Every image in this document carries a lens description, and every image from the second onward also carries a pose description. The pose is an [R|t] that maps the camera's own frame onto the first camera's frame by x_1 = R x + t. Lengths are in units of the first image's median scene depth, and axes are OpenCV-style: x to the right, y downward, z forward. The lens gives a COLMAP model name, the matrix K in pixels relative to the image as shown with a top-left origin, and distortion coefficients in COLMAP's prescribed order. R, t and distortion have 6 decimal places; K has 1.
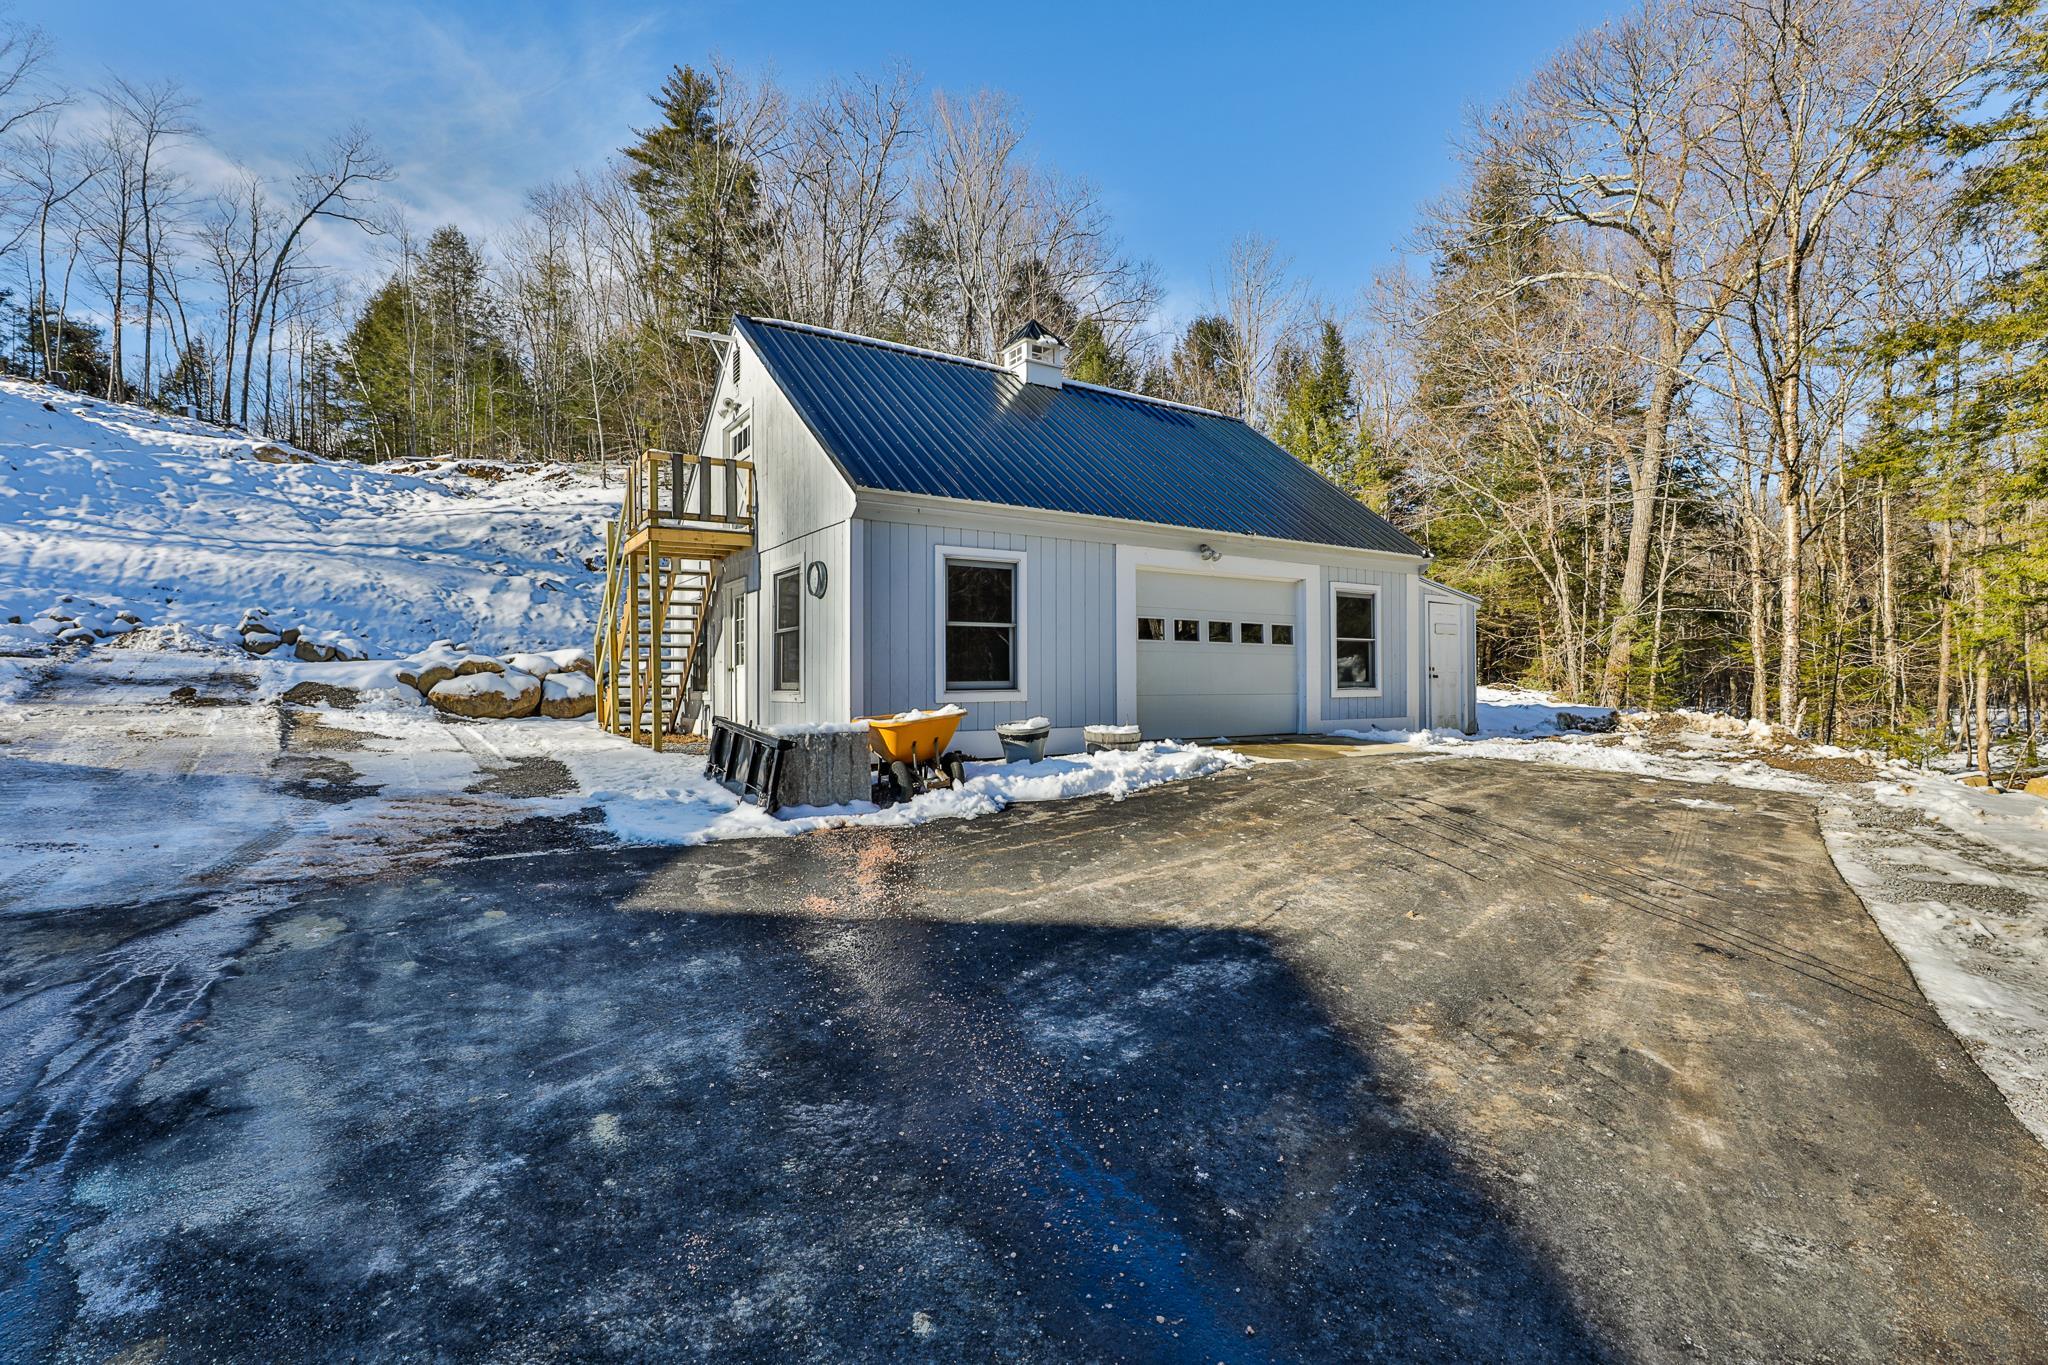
lens RADIAL K [[941.1, 0, 1014.5], [0, 941.1, 672.6], [0, 0, 1]] dist [-0.021660, 0.002058]
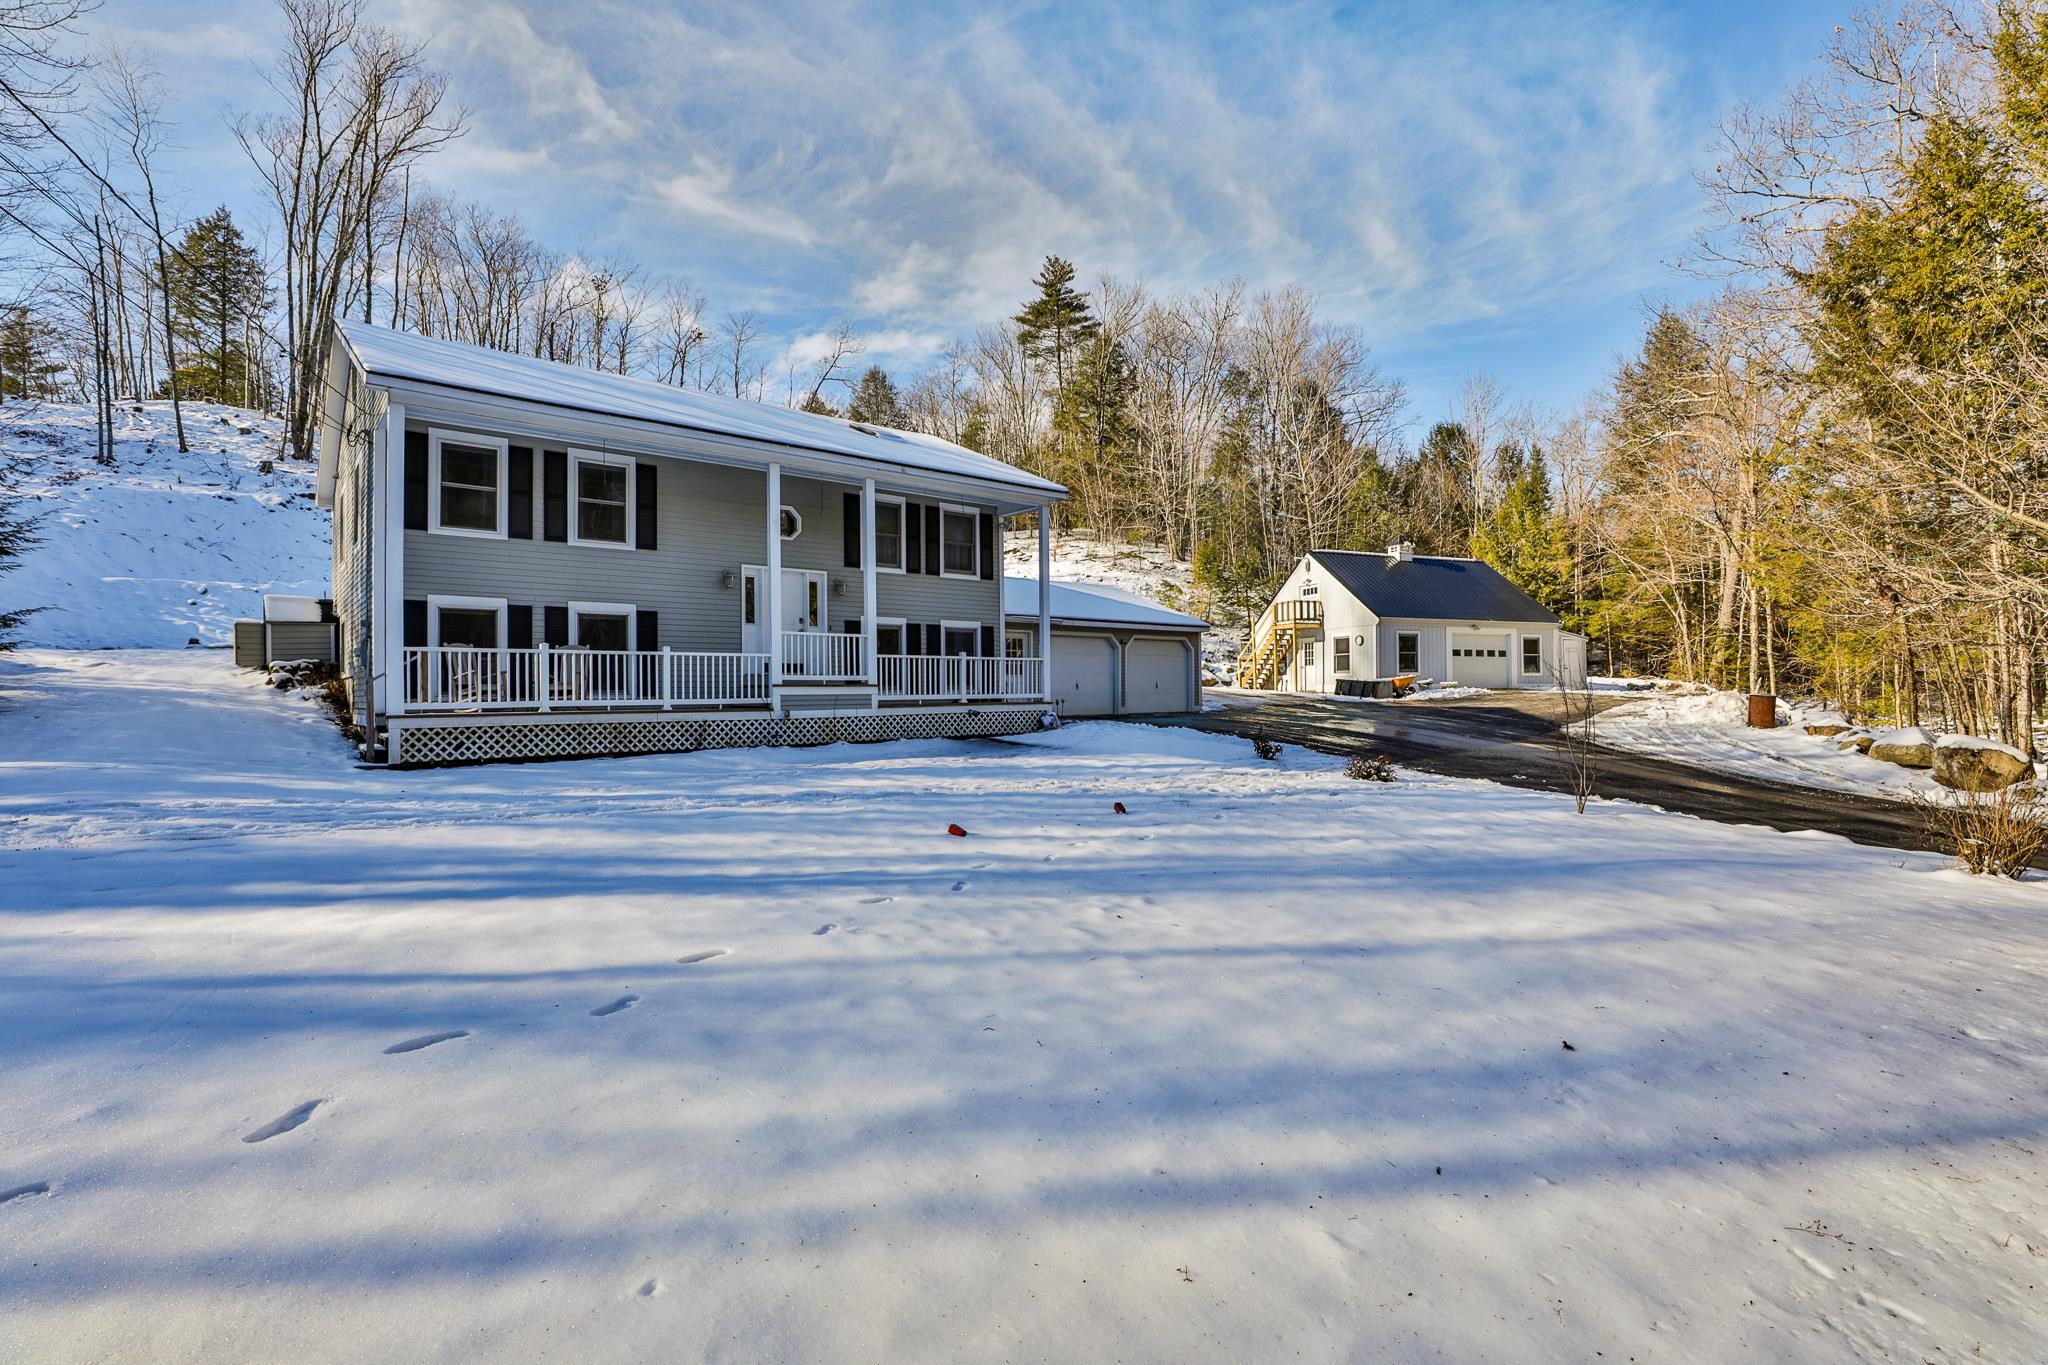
lens RADIAL K [[941.1, 0, 1027.2], [0, 941.1, 674.2], [0, 0, 1]] dist [-0.021660, 0.002058]
pose [[0.980686, -0.007593, -0.195439, -0.206608], [0.005728, 0.999933, -0.010106, 0.015225], [0.195503, 0.008791, 0.980664, -0.743051]]
